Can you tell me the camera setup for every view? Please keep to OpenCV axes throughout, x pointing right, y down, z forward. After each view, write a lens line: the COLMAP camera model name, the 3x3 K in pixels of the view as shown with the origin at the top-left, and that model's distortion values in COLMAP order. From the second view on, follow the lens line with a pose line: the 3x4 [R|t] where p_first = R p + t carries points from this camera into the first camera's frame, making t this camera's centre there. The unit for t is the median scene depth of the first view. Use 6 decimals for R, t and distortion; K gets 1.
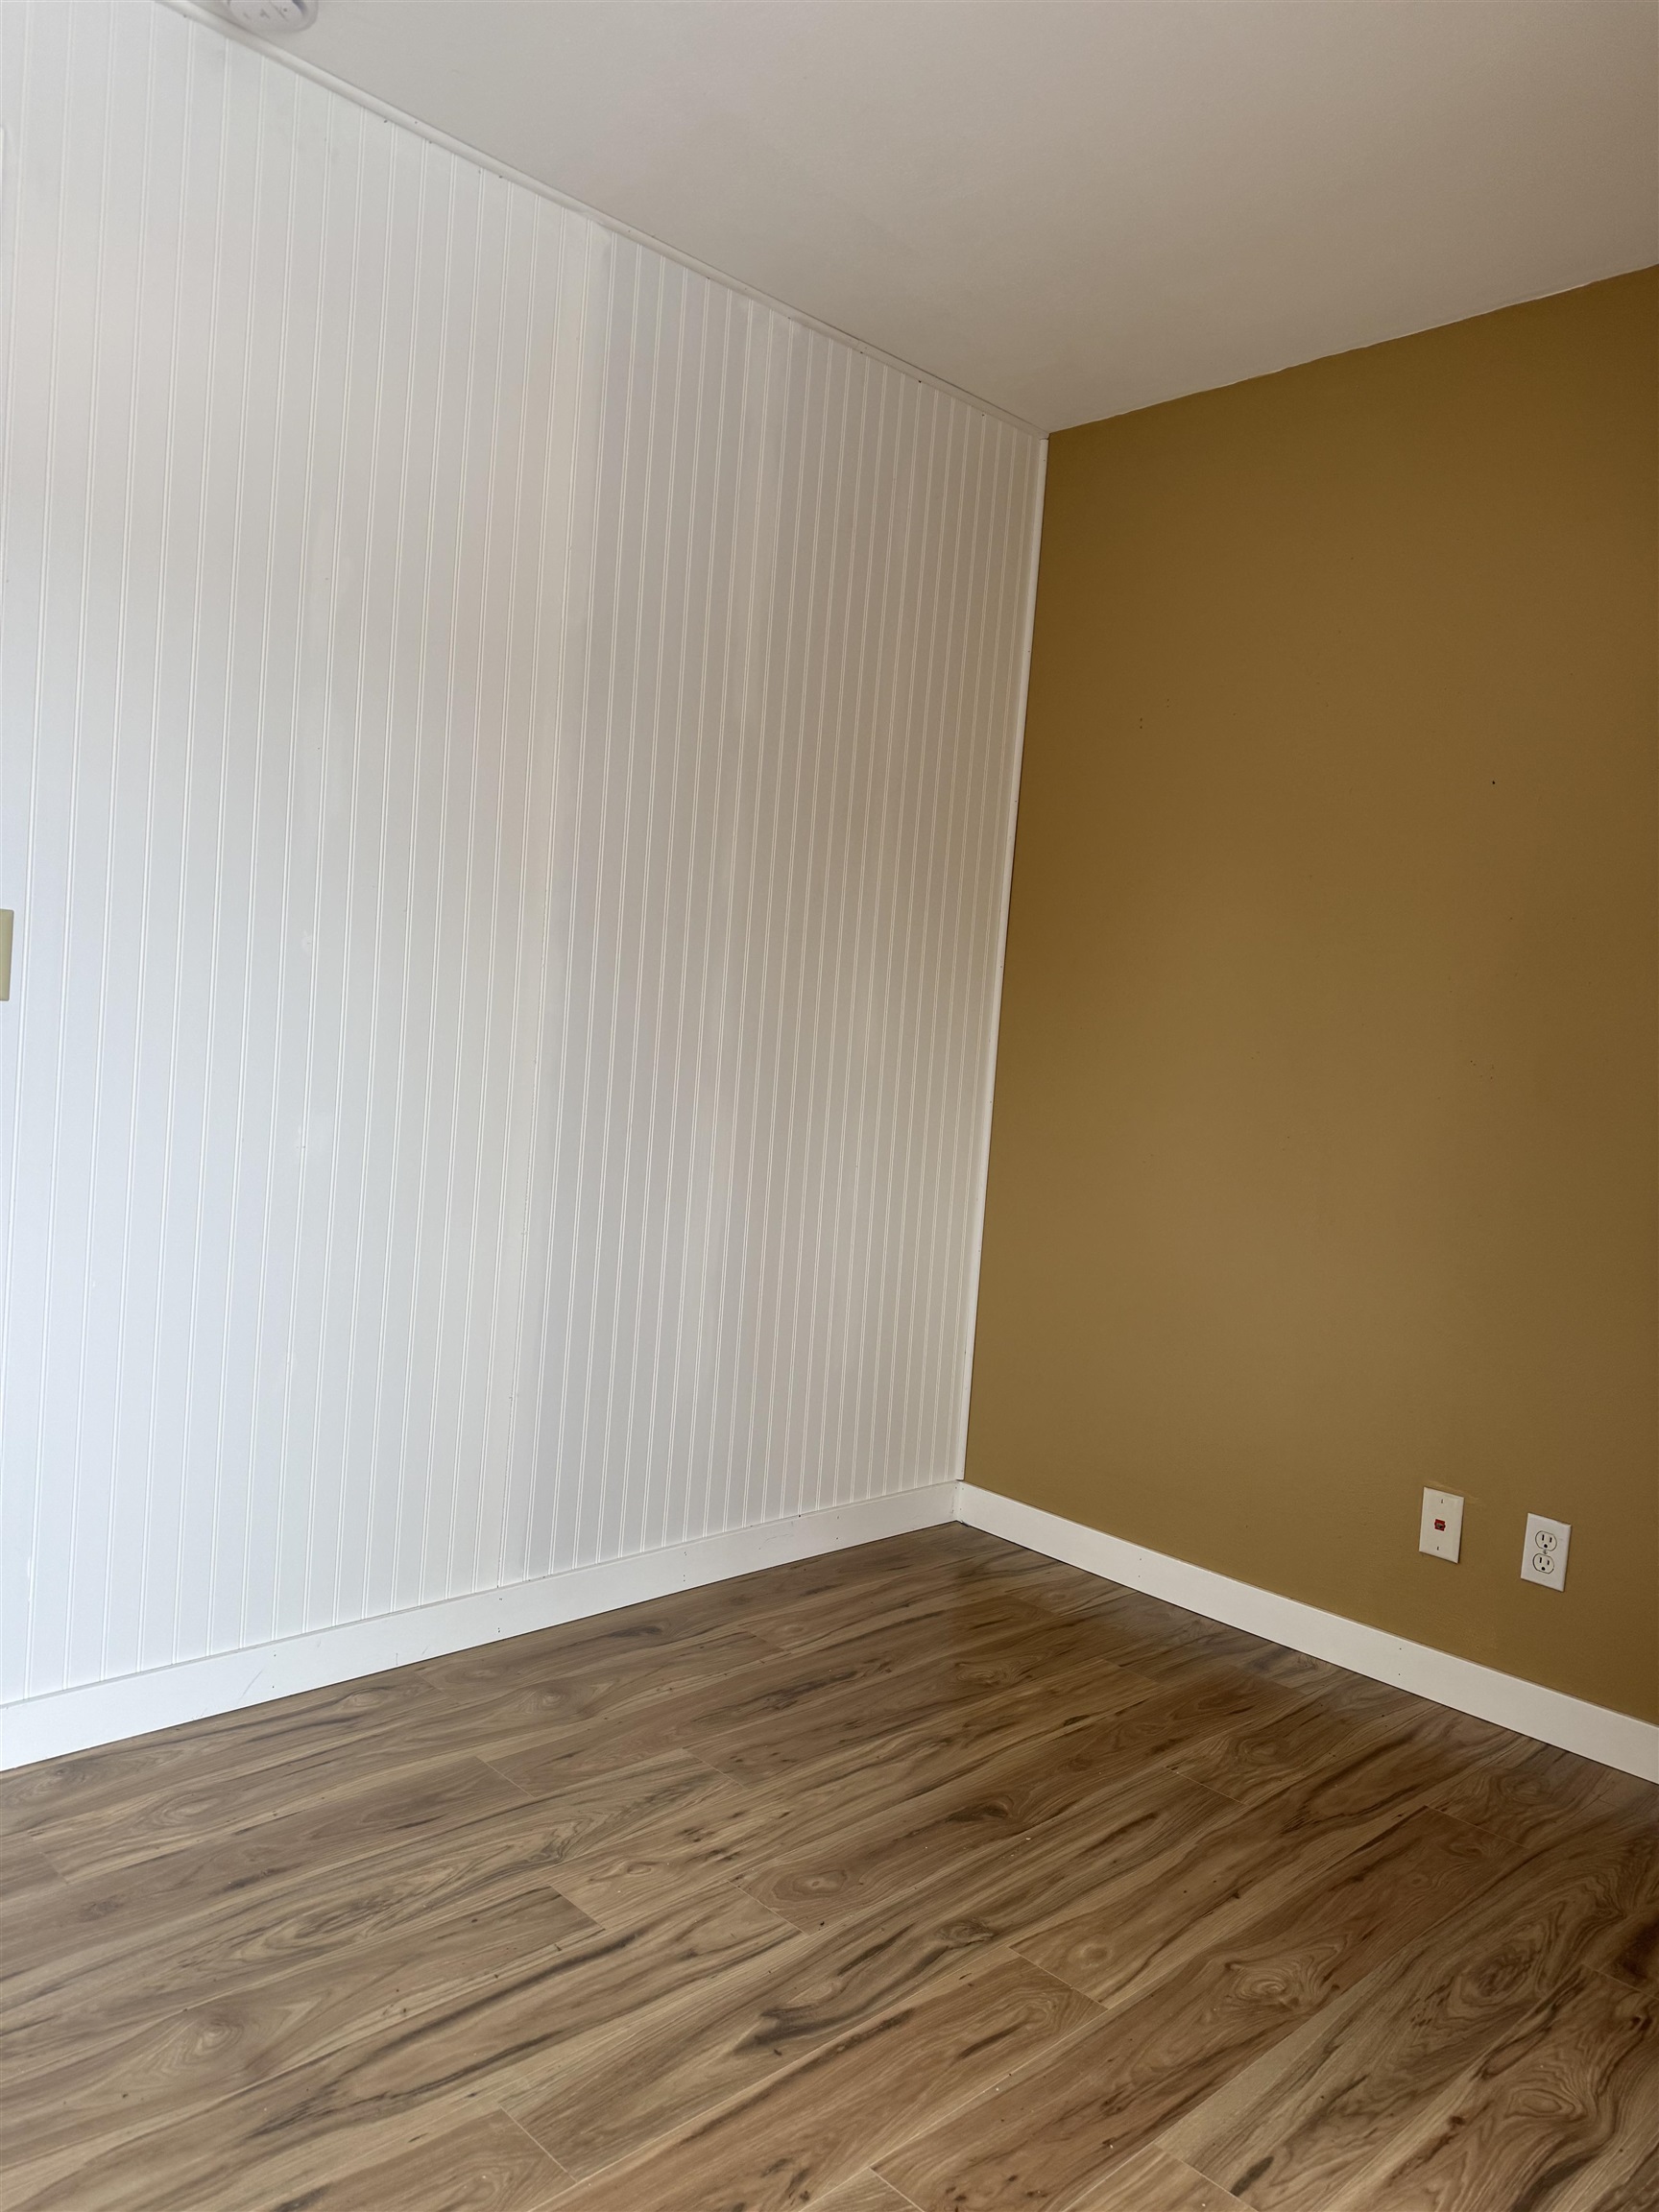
lens RADIAL K [[1535.7, 0, 809.5], [0, 1535.7, 1092.0], [0, 0, 1]] dist [0.018250, 0.003503]
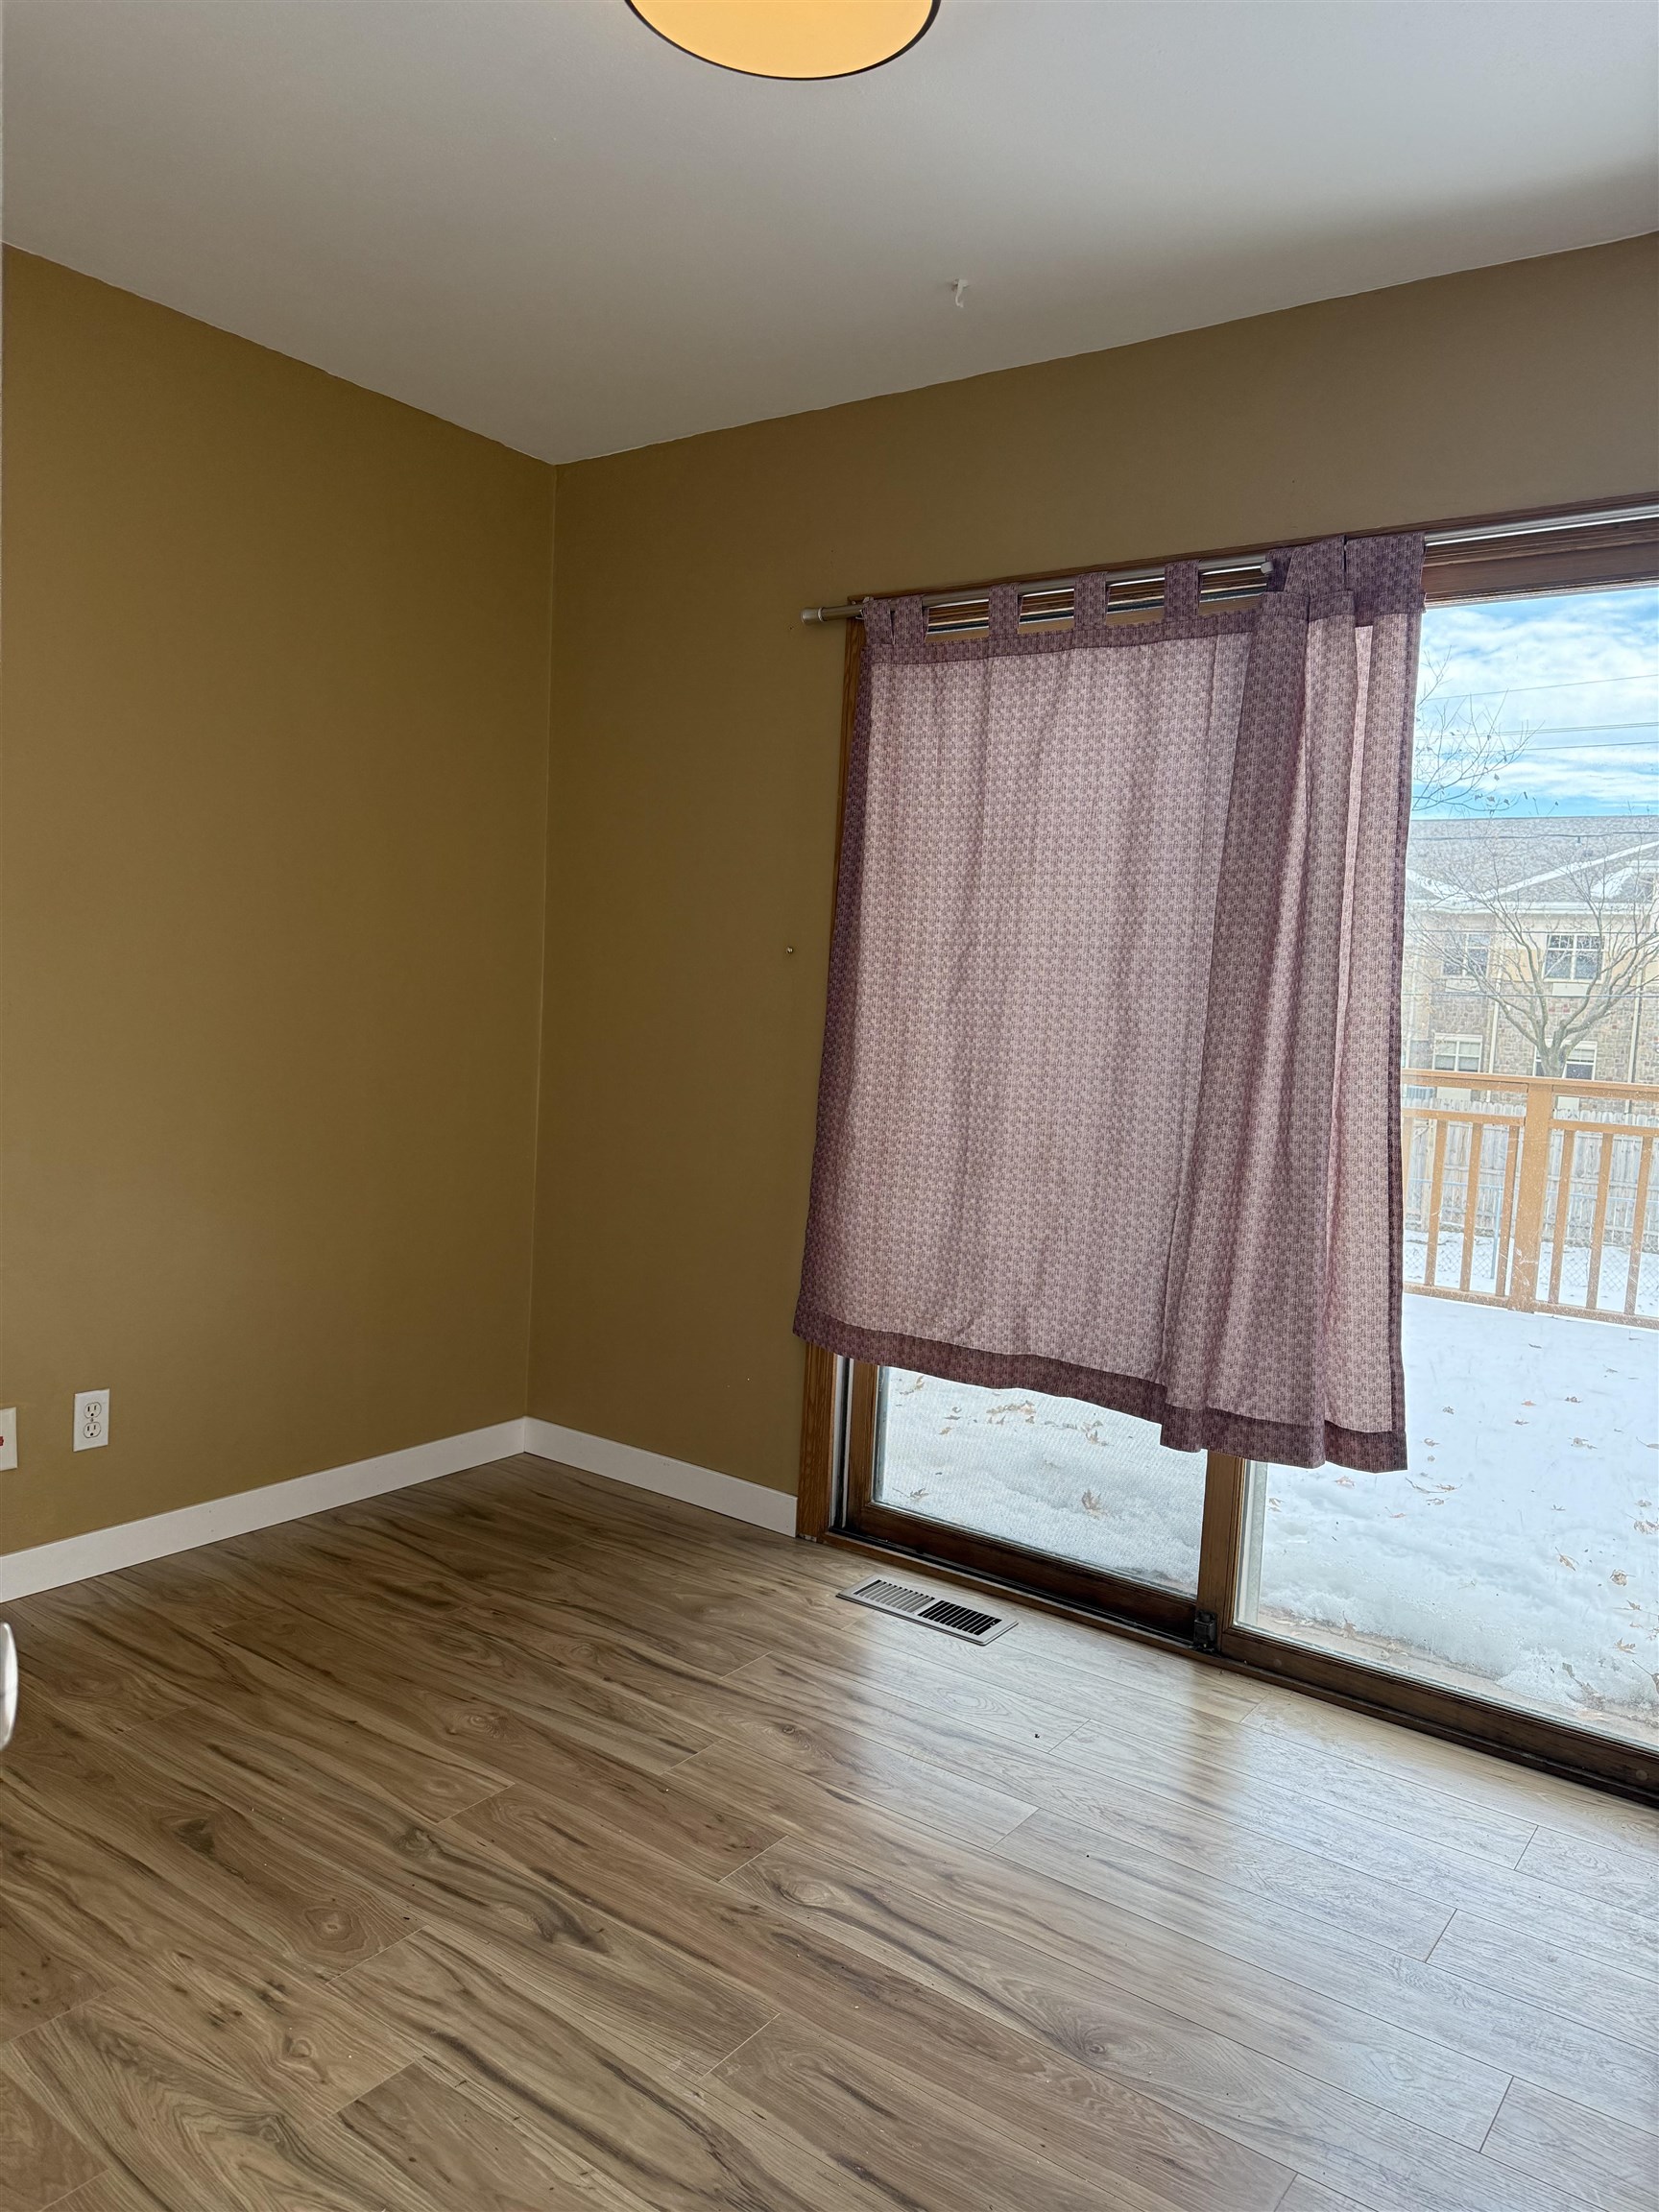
lens RADIAL K [[1535.7, 0, 810.3], [0, 1535.7, 1109.5], [0, 0, 1]] dist [0.018250, 0.003503]
pose [[-0.142540, -0.156640, 0.977316, -0.935546], [-0.019475, 0.987651, 0.155457, -0.165199], [-0.989597, 0.003126, -0.143830, 0.848269]]
